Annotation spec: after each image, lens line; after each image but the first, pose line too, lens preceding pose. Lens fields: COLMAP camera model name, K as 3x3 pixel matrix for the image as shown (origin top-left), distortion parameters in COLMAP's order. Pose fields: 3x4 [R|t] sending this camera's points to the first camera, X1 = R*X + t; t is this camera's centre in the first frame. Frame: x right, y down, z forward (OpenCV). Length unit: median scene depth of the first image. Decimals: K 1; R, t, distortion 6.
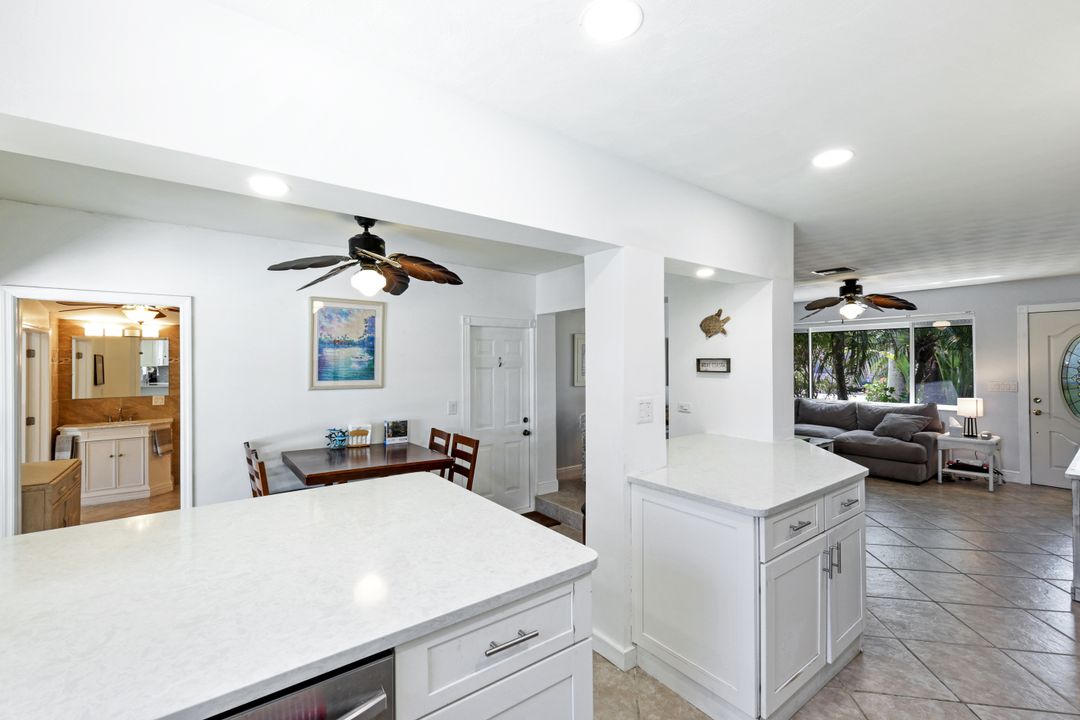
lens RADIAL K [[473.8, 0, 544.7], [0, 473.8, 354.1], [0, 0, 1]] dist [0.006458, -0.000100]
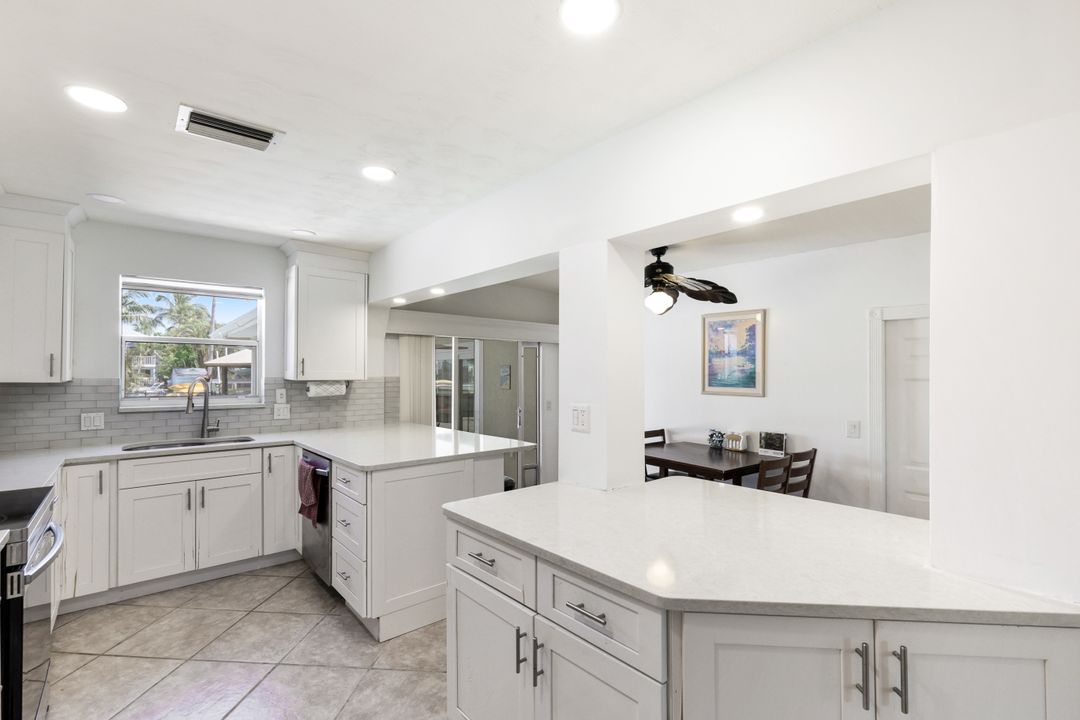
lens RADIAL K [[492.7, 0, 538.5], [0, 492.7, 371.6], [0, 0, 1]] dist [0.010318, 0.000442]
pose [[0.045403, -0.002416, -0.998966, 0.496661], [0.009447, 0.999953, -0.001989, 0.012843], [0.998924, -0.009347, 0.045423, 0.374134]]
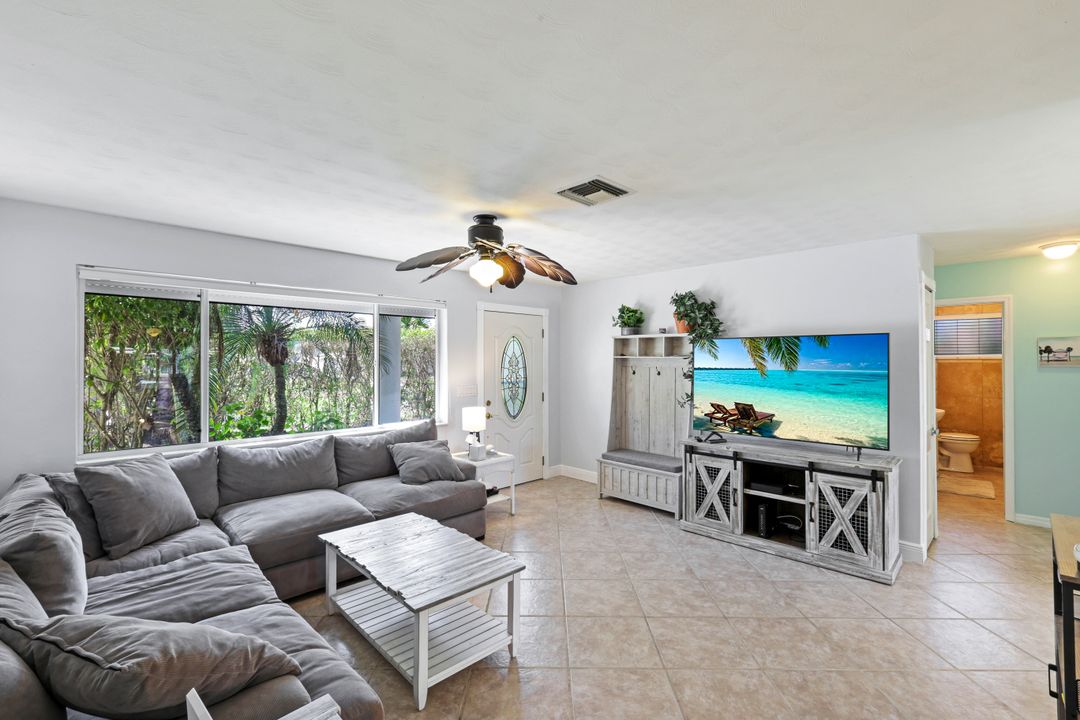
lens RADIAL K [[473.8, 0, 538.2], [0, 473.8, 357.3], [0, 0, 1]] dist [0.006458, -0.000100]
pose [[-0.124929, 0.008996, 0.992125, 0.082842], [-0.011228, 0.999882, -0.010480, 0.014975], [-0.992102, -0.012449, -0.124813, 1.024580]]
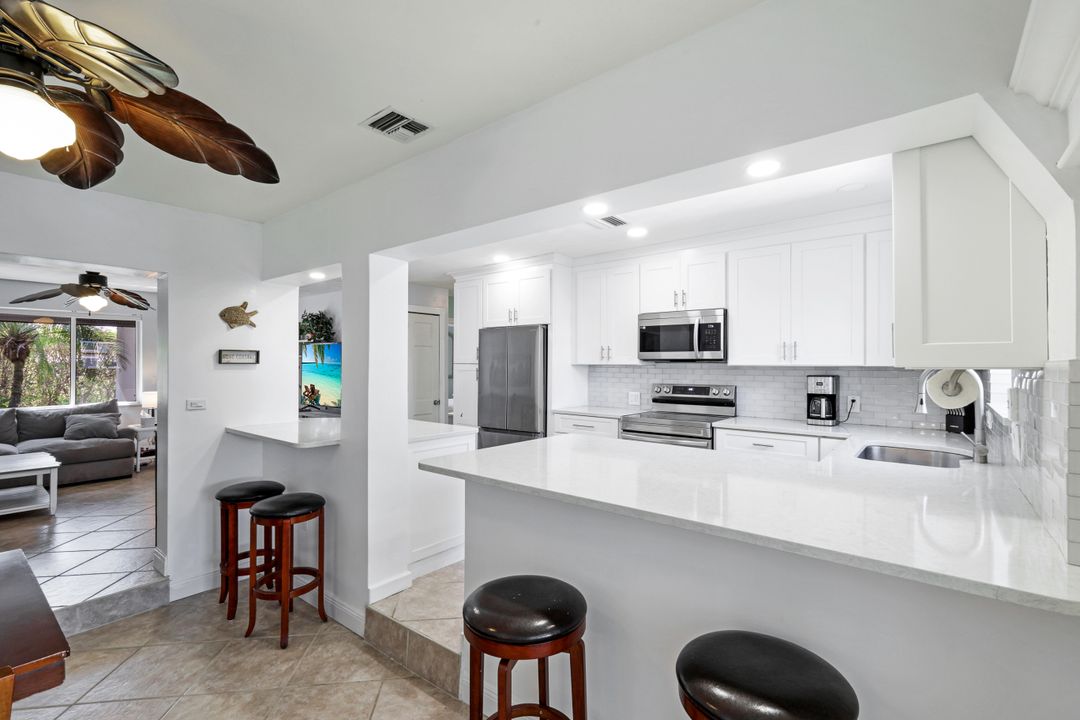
lens RADIAL K [[492.7, 0, 543.1], [0, 492.7, 363.5], [0, 0, 1]] dist [0.010318, 0.000442]
pose [[-0.239895, 0.002151, 0.970796, -0.497803], [-0.010763, 0.999930, -0.004876, 0.022027], [-0.970739, -0.011618, -0.239855, 0.393318]]
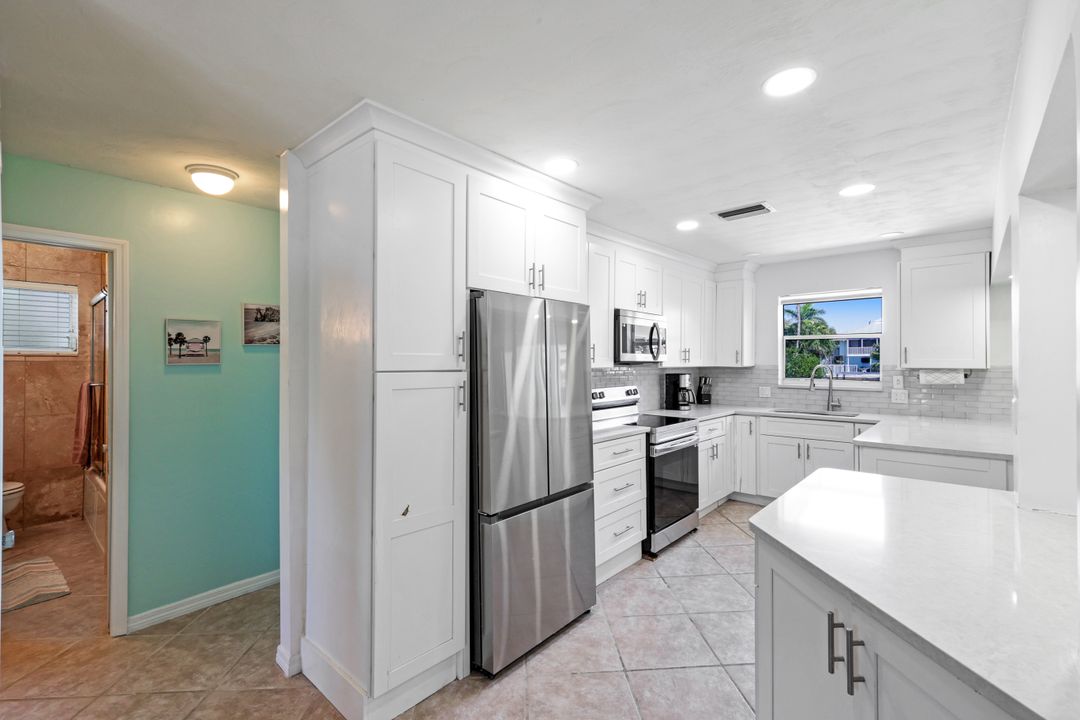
lens RADIAL K [[473.8, 0, 544.9], [0, 473.8, 359.6], [0, 0, 1]] dist [0.006458, -0.000100]
pose [[-0.980248, 0.001374, -0.197767, 0.465281], [0.004144, 0.999899, -0.013592, 0.015405], [0.197728, -0.014143, -0.980155, 0.673665]]
